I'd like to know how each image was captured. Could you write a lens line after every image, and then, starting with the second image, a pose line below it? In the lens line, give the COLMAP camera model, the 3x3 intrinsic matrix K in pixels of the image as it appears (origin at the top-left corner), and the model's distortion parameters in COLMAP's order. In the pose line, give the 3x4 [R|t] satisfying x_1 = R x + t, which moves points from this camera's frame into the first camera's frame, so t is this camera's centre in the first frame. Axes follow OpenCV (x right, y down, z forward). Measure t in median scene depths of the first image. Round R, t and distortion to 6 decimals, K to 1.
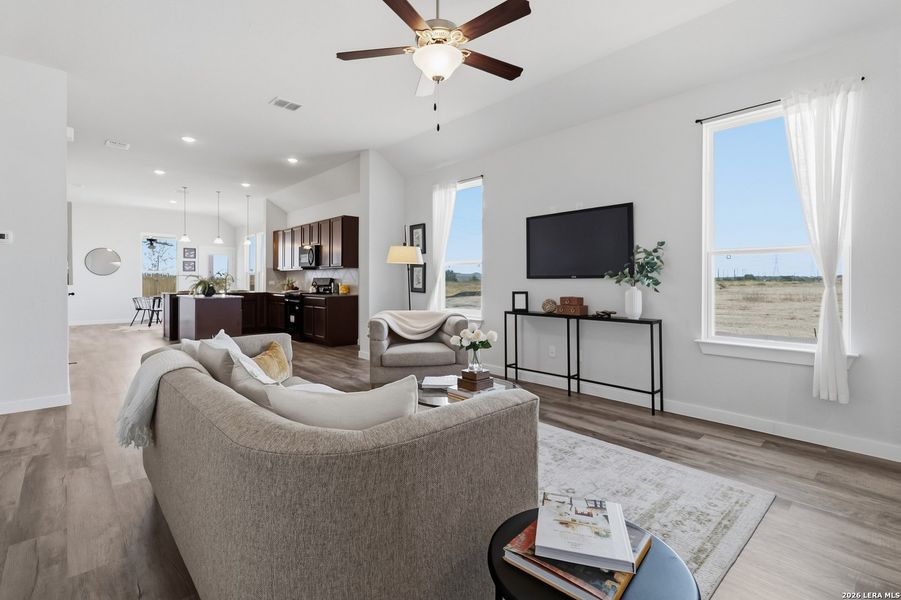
lens RADIAL K [[418.5, 0, 451.0], [0, 418.5, 280.2], [0, 0, 1]] dist [-0.000315, -0.000027]
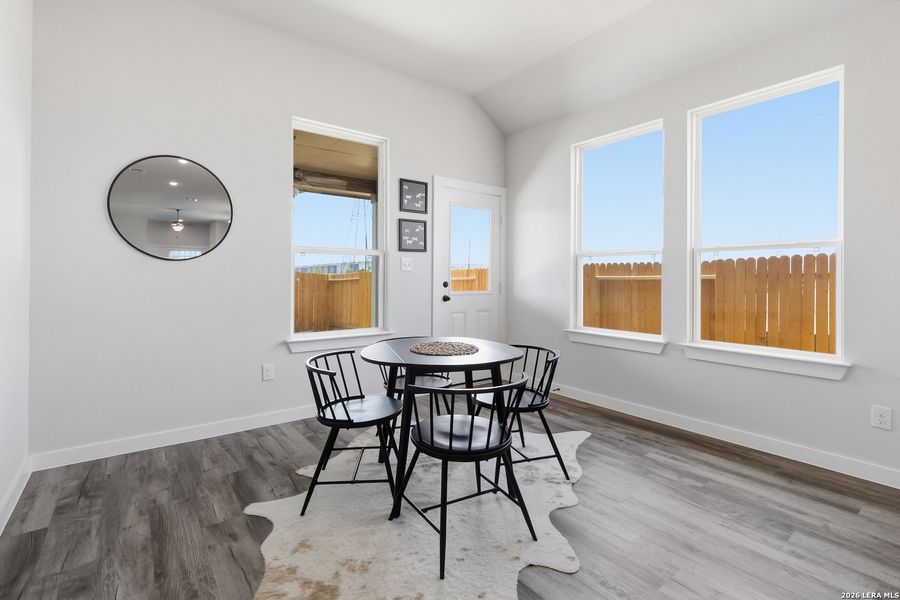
lens RADIAL K [[418.0, 0, 450.5], [0, 418.0, 280.2], [0, 0, 1]] dist [-0.000315, -0.000027]
pose [[0.994839, 0.003087, -0.101417, -0.823674], [-0.002307, 0.999967, 0.007798, -0.001587], [0.101437, -0.007524, 0.994813, 0.987386]]
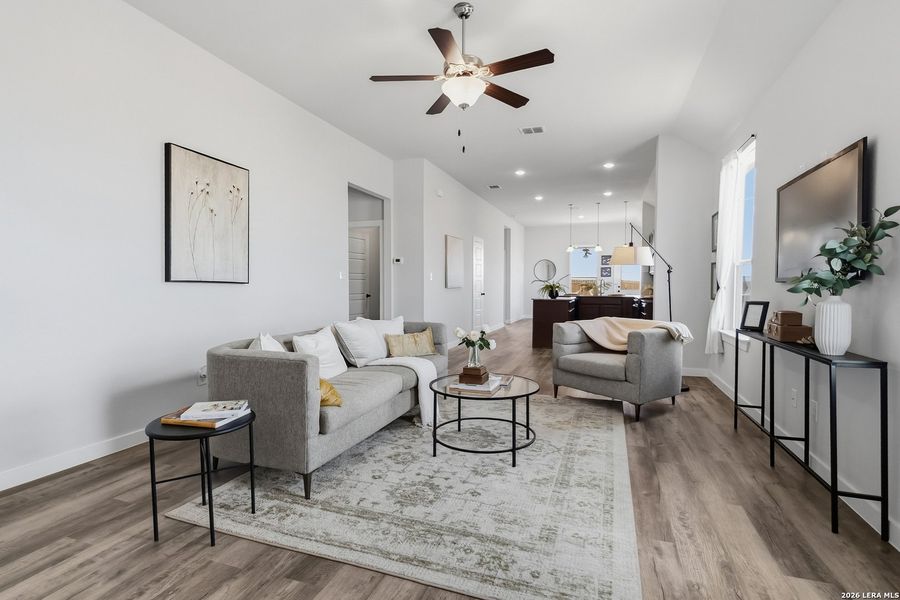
lens RADIAL K [[443.9, 0, 441.6], [0, 443.9, 303.6], [0, 0, 1]] dist [0.002419, 0.000232]
pose [[0.452702, 0.036737, -0.890905, 0.324965], [0.001107, 0.999127, 0.041761, 0.000280], [0.891661, -0.019891, 0.452266, 0.124471]]
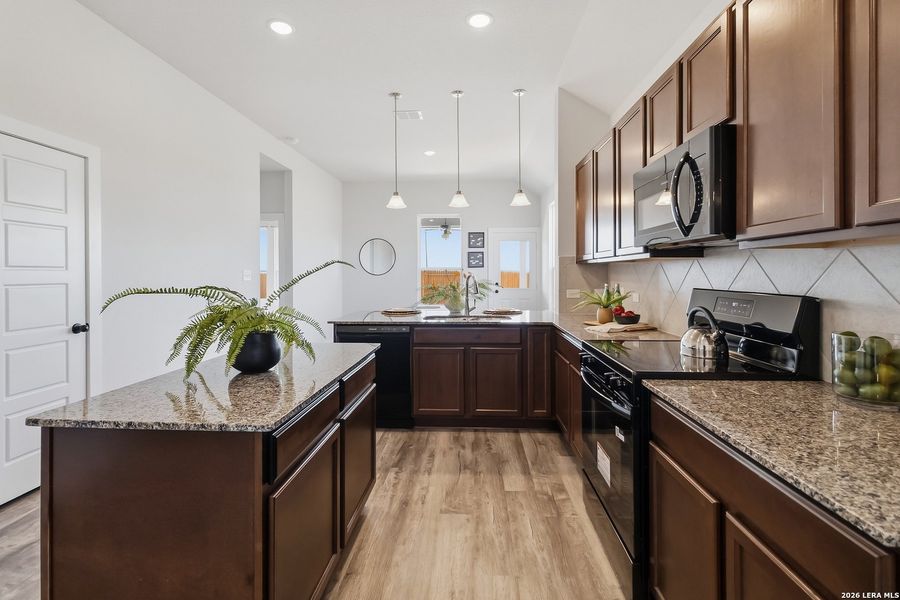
lens RADIAL K [[419.7, 0, 449.2], [0, 419.7, 275.3], [0, 0, 1]] dist [0.002445, 0.000155]
pose [[0.693231, -0.002536, -0.720711, -0.257989], [0.006504, 0.999975, 0.002737, -0.016094], [0.720687, -0.006585, 0.693230, 0.745477]]
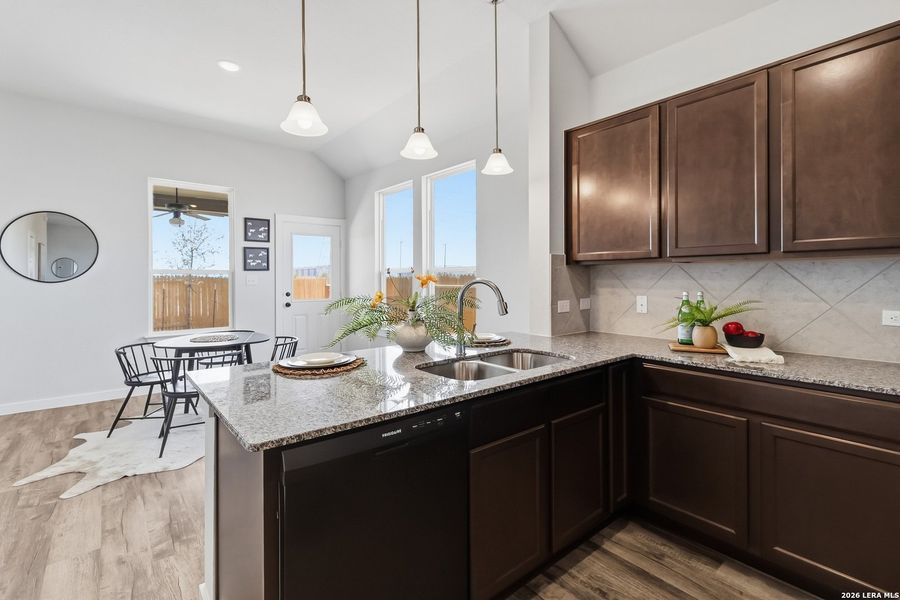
lens RADIAL K [[408.3, 0, 451.7], [0, 408.3, 281.1], [0, 0, 1]] dist [-0.002114, -0.000576]
pose [[0.998894, -0.006300, -0.046598, -0.580613], [0.006610, 0.999957, 0.006491, -0.016641], [0.046555, -0.006792, 0.998893, 0.838783]]
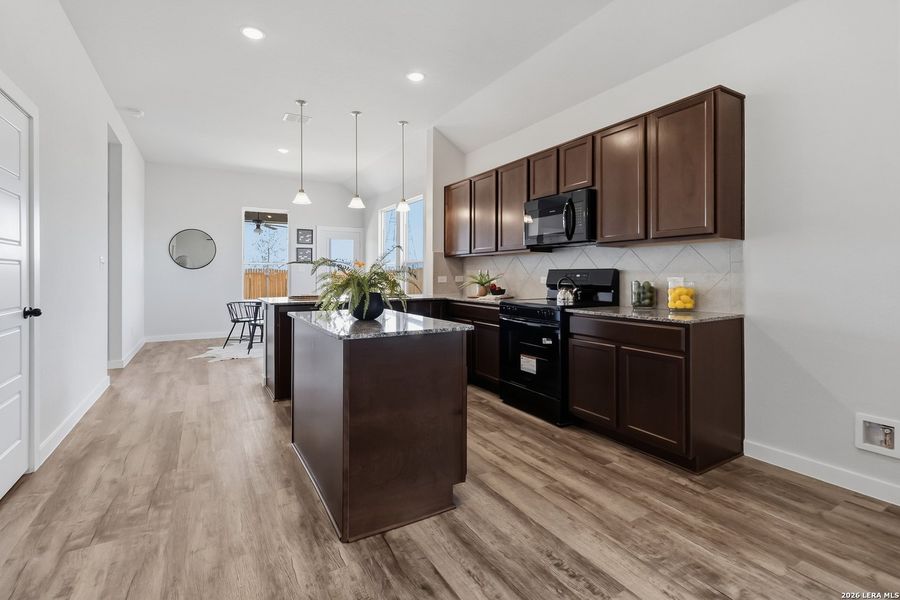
lens RADIAL K [[419.7, 0, 449.2], [0, 419.7, 275.3], [0, 0, 1]] dist [0.002445, 0.000155]
pose [[0.976634, -0.003344, -0.214881, -0.353507], [0.003601, 0.999993, 0.000801, 0.000042], [0.214877, -0.001556, 0.976640, 0.542895]]
